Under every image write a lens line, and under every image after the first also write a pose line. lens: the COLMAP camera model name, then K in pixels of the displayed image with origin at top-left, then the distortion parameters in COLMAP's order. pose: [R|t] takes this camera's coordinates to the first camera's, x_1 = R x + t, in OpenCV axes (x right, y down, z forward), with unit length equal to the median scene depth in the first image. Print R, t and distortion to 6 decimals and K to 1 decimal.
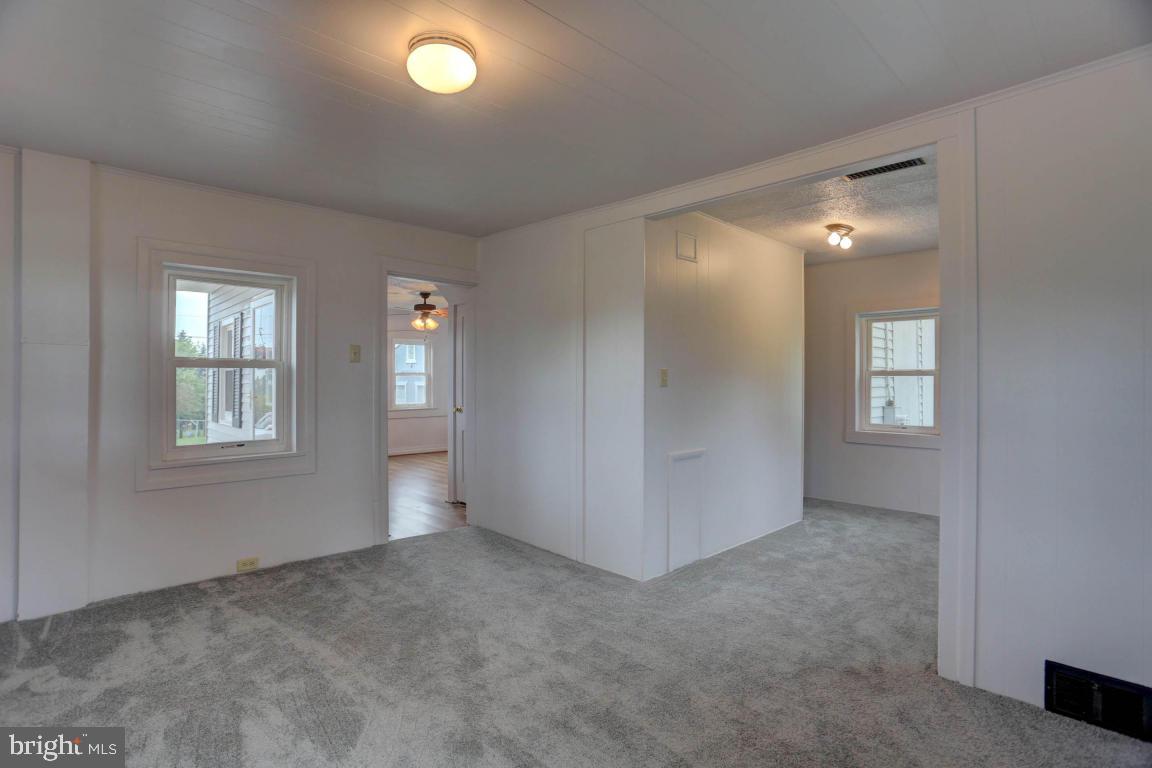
lens RADIAL K [[573.2, 0, 581.4], [0, 573.2, 382.8], [0, 0, 1]] dist [-0.067790, 0.027096]
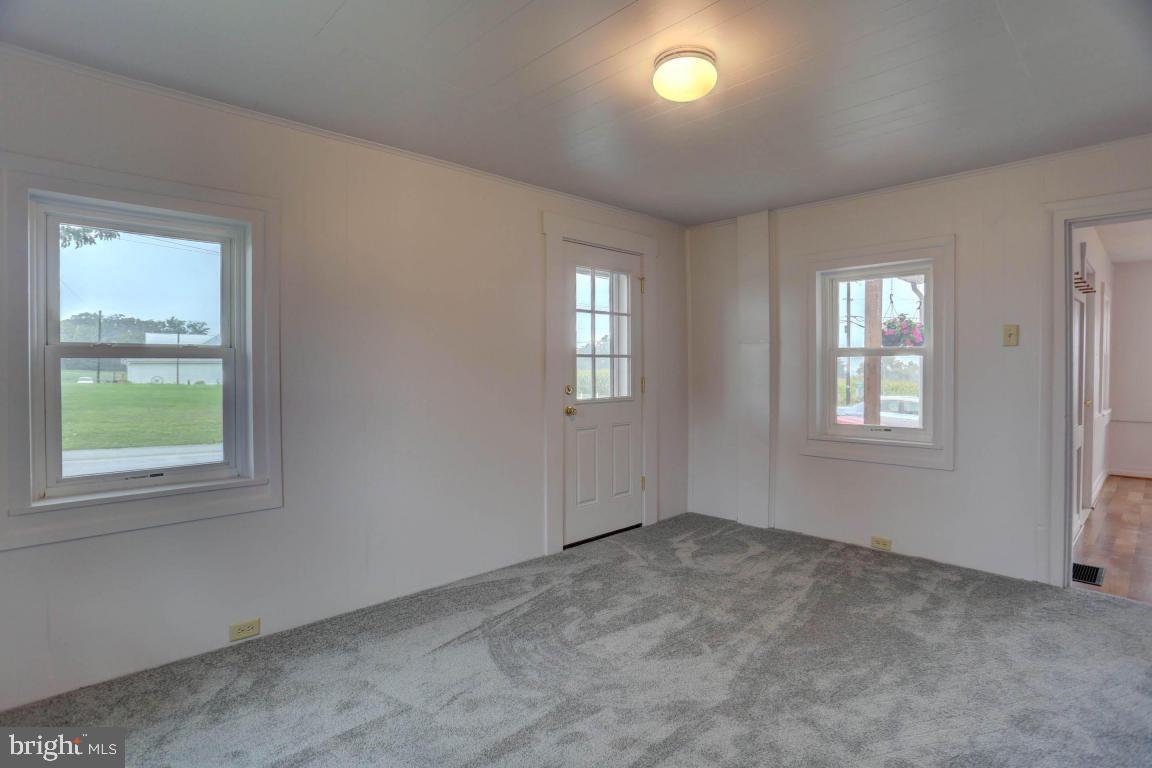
lens RADIAL K [[573.2, 0, 581.4], [0, 573.2, 382.8], [0, 0, 1]] dist [-0.067790, 0.027096]
pose [[-0.008181, 0.026619, -0.999612, 0.540889], [-0.004435, 0.999635, 0.026656, -0.003328], [0.999957, 0.004651, -0.008060, 0.527662]]
